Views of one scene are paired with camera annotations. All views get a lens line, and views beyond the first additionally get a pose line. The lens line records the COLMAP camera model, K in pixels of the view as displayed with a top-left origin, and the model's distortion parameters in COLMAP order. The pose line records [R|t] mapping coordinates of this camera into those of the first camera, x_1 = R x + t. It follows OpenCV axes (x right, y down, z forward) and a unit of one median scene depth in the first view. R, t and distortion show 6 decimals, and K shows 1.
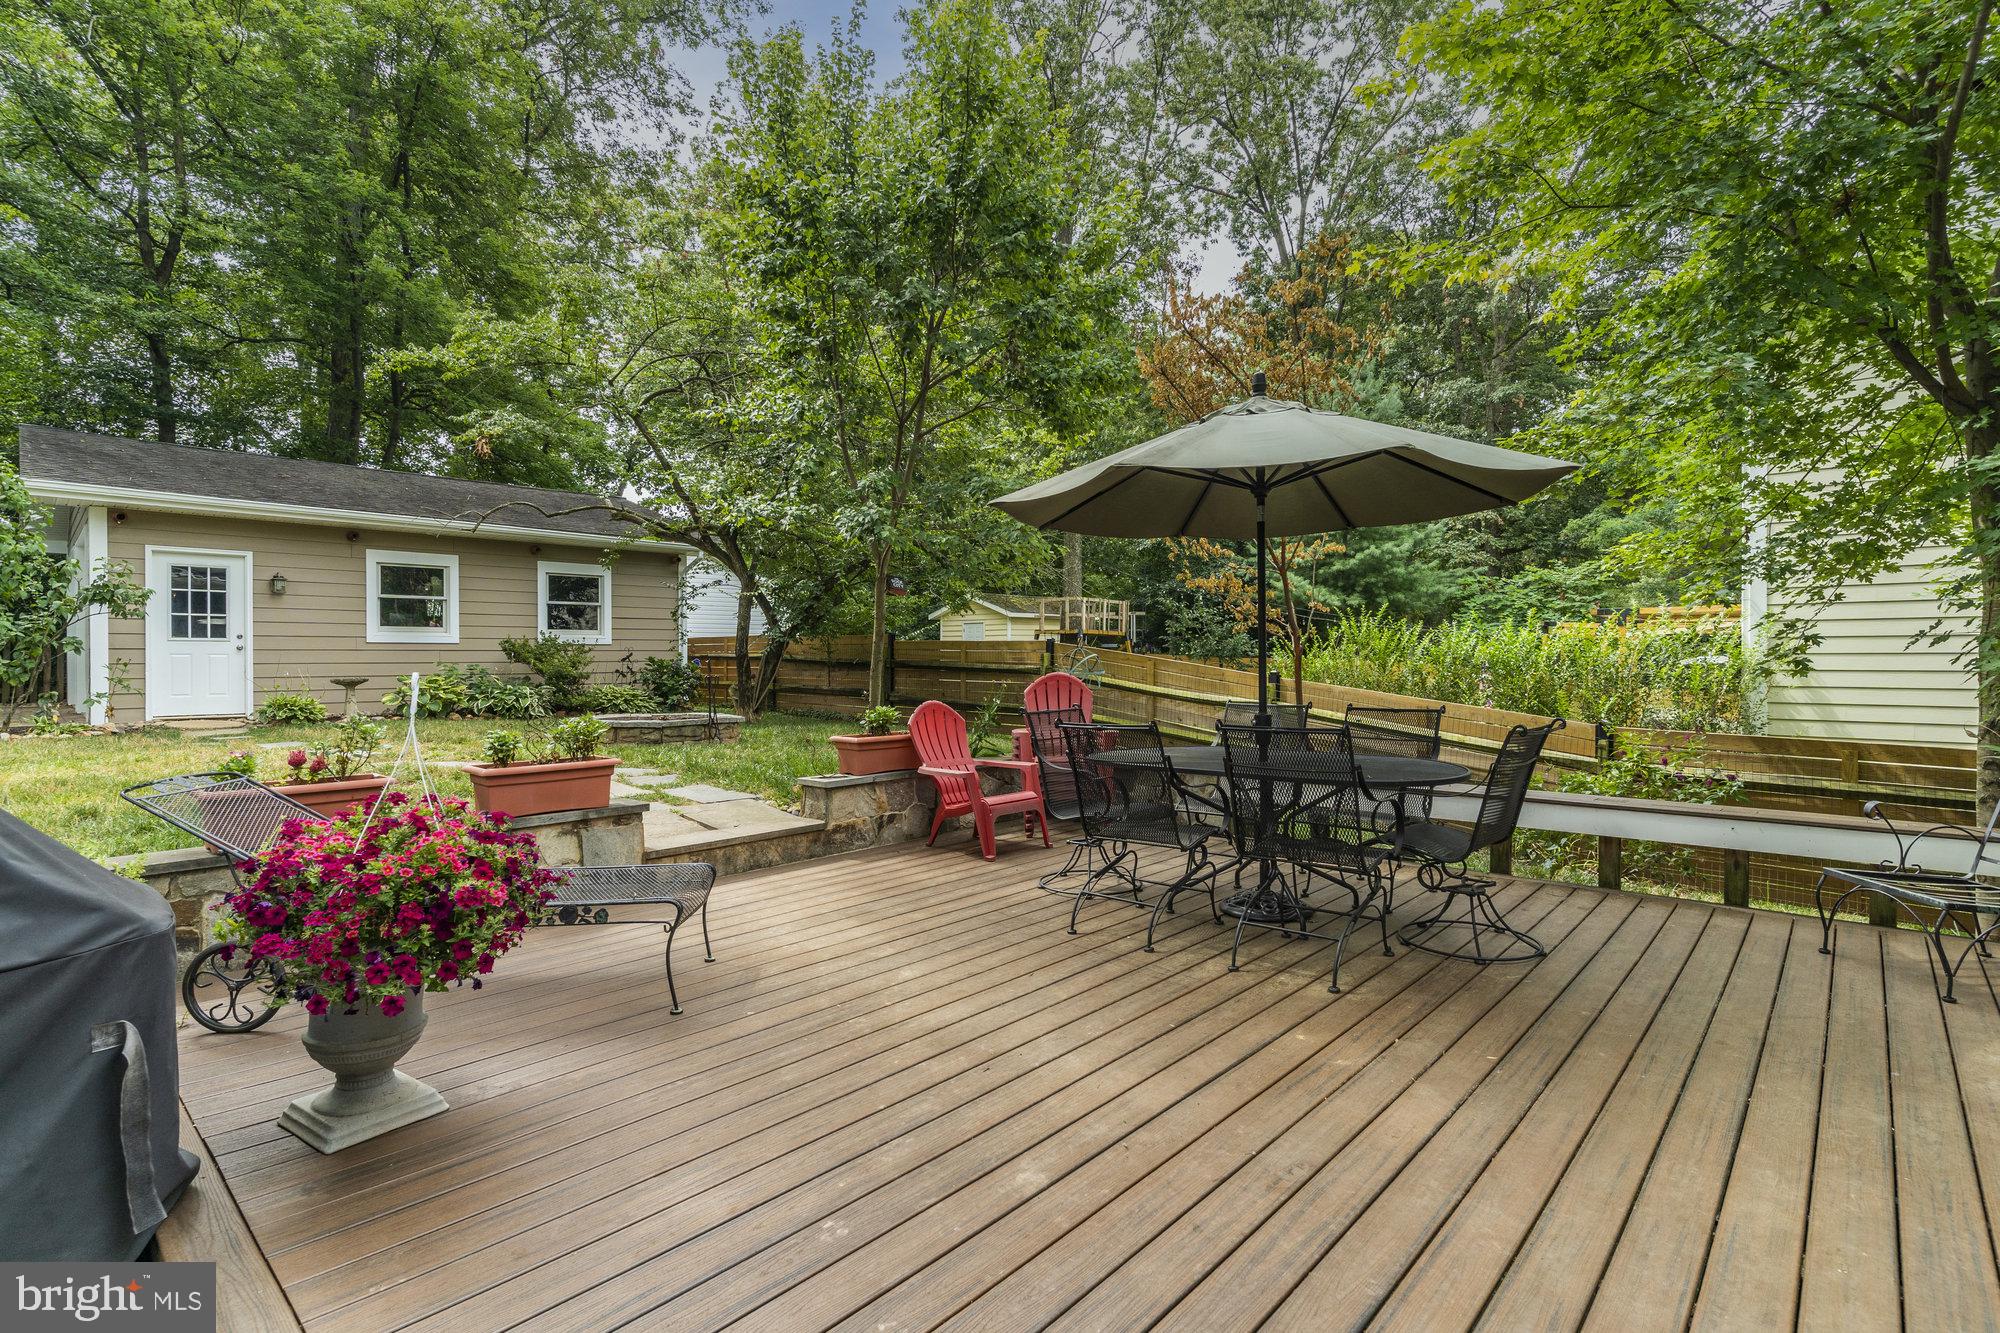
lens RADIAL K [[972.7, 0, 1005.0], [0, 972.7, 659.8], [0, 0, 1]] dist [0.002450, 0.000274]
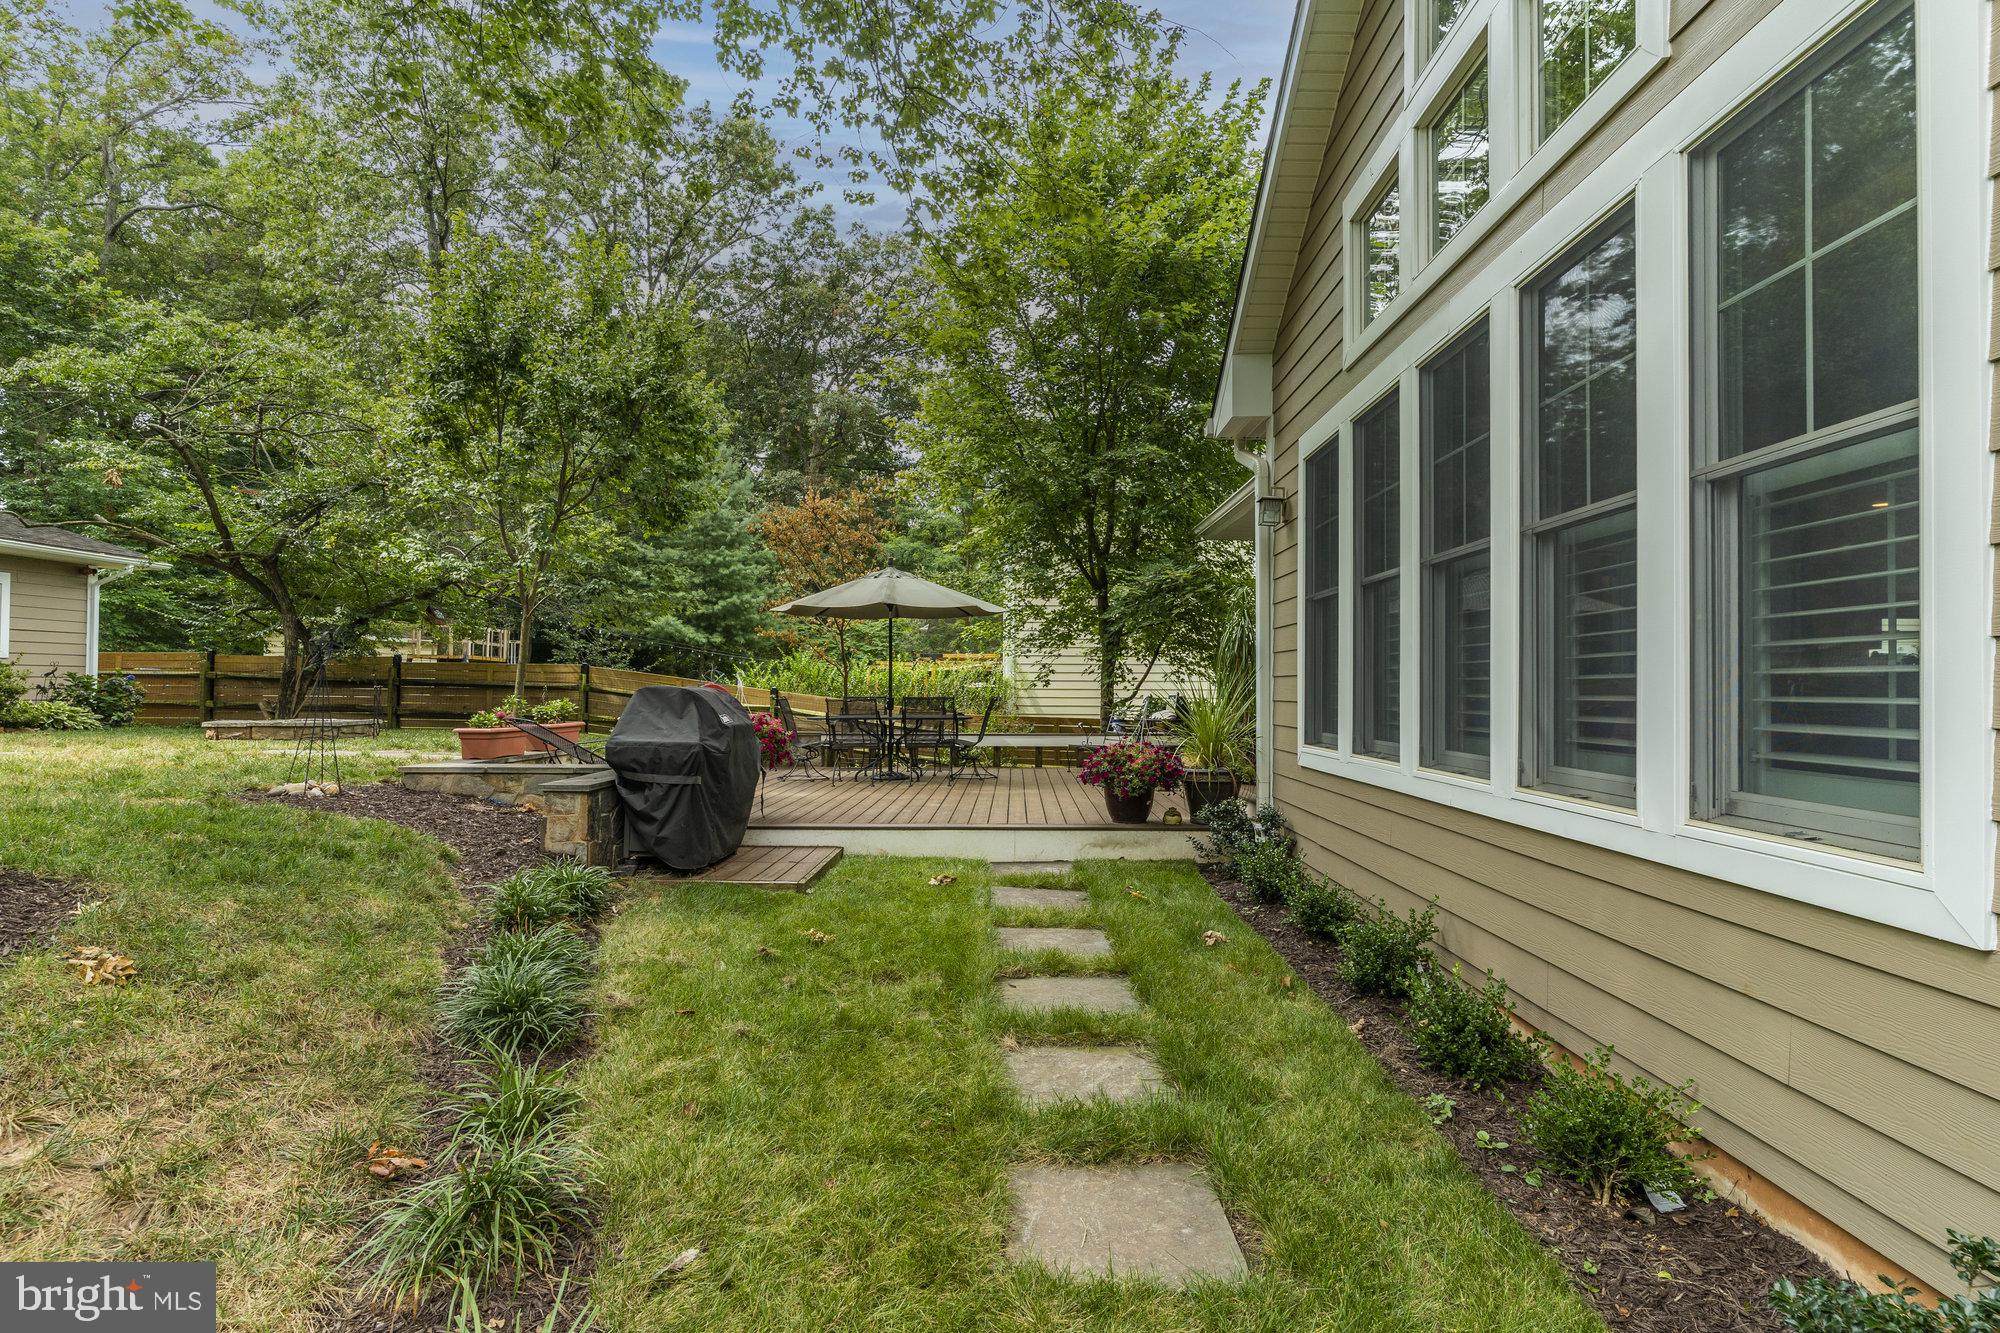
lens RADIAL K [[914.9, 0, 1060.9], [0, 914.9, 684.9], [0, 0, 1]] dist [0.000473, 0.000125]
pose [[0.698432, 0.014198, 0.715535, -0.404919], [-0.008662, 0.999898, -0.011386, 0.018921], [-0.715624, 0.001755, 0.698484, -0.316393]]
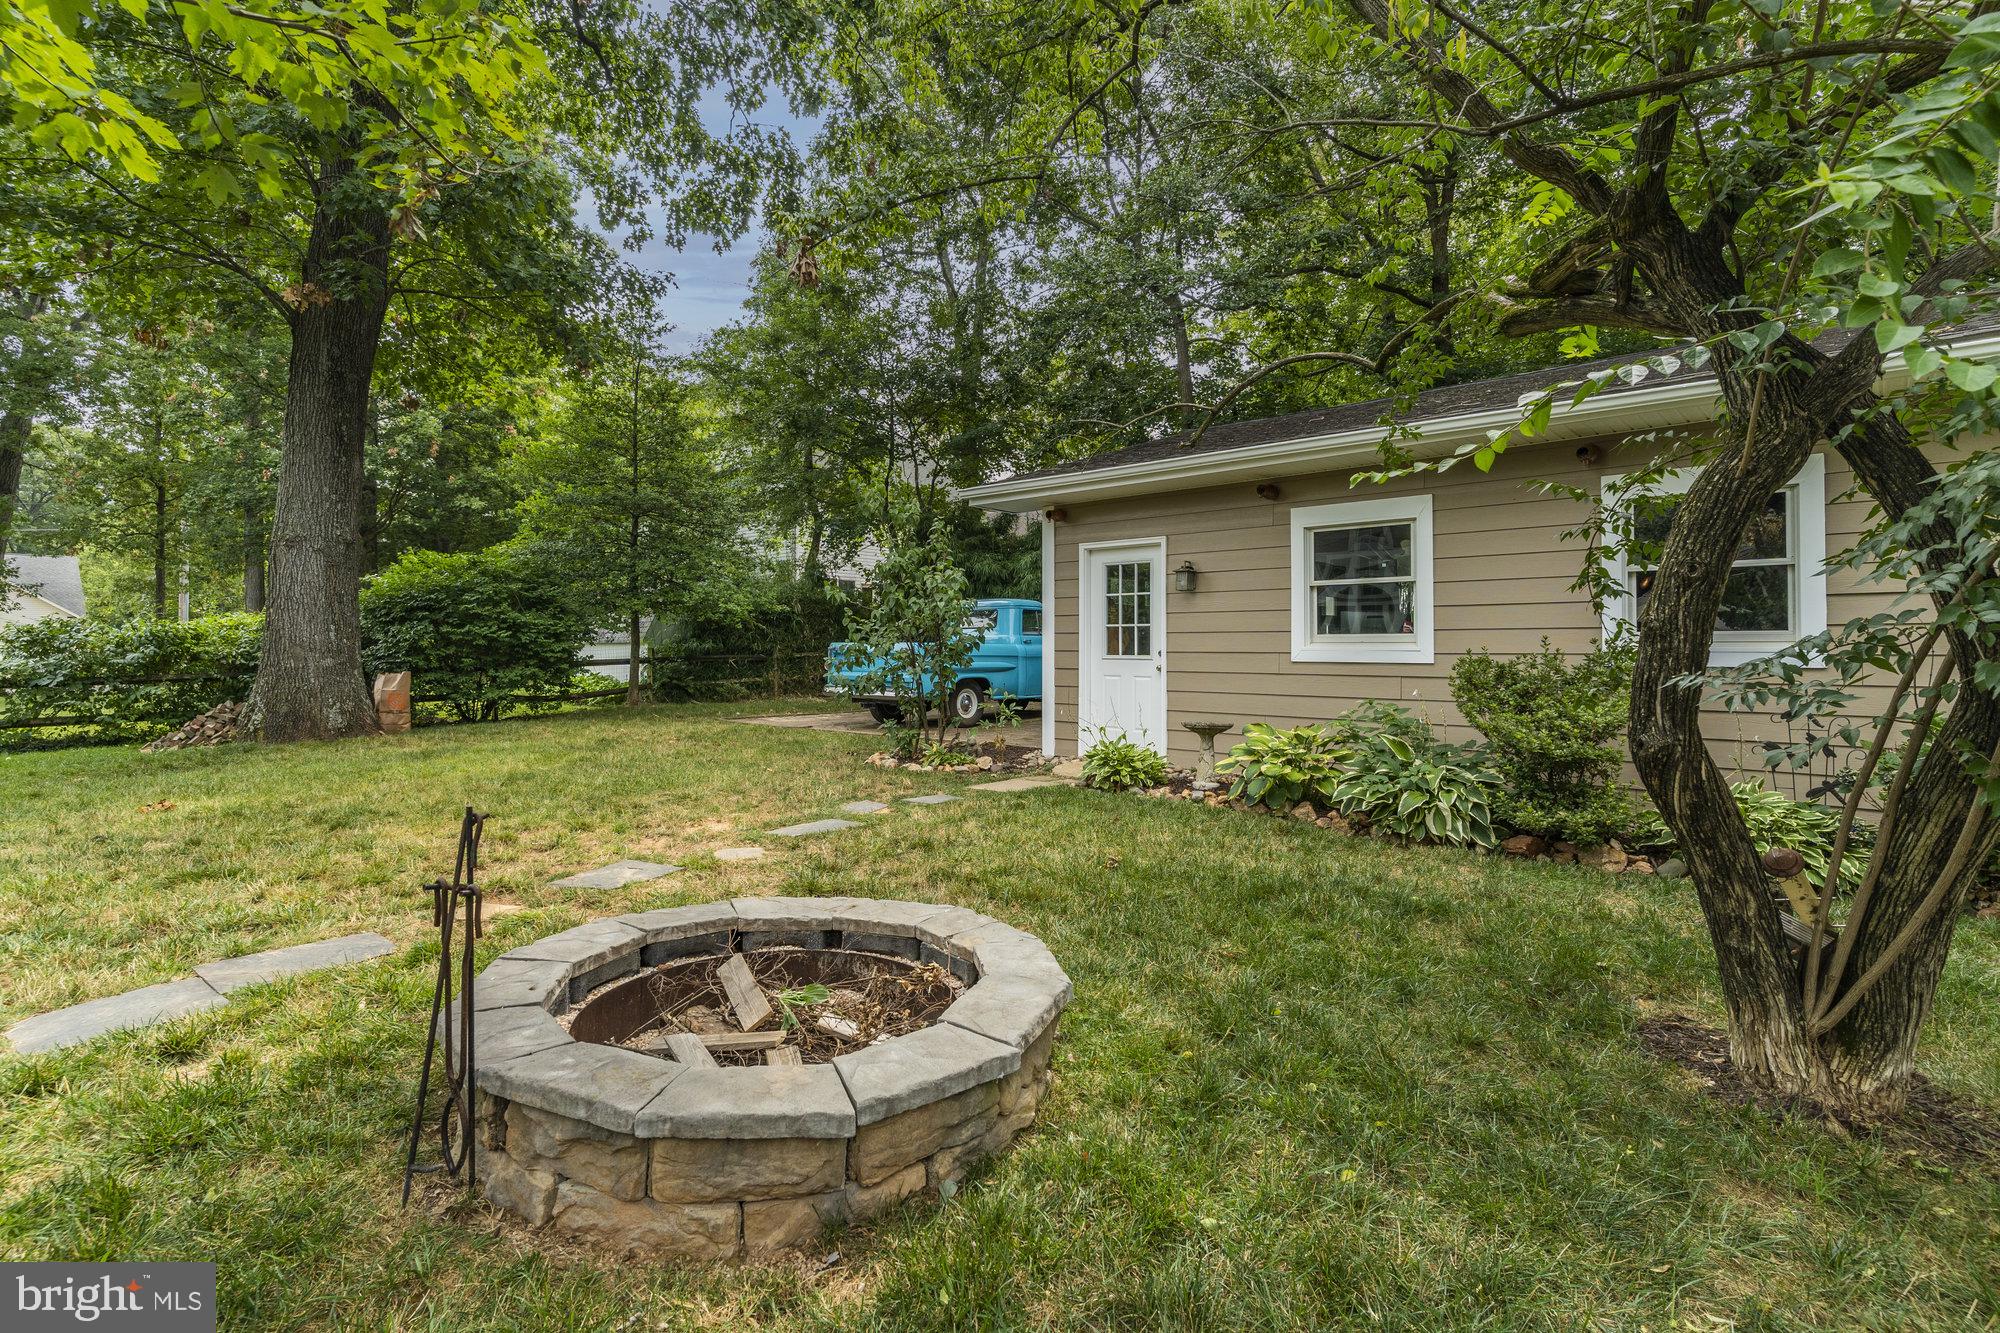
lens RADIAL K [[972.7, 0, 1001.5], [0, 972.7, 652.7], [0, 0, 1]] dist [0.002450, 0.000274]
pose [[0.005650, -0.000867, -0.999984, -0.053185], [-0.012747, 0.999918, -0.000939, -0.022486], [0.999903, 0.012752, 0.005638, 0.898621]]
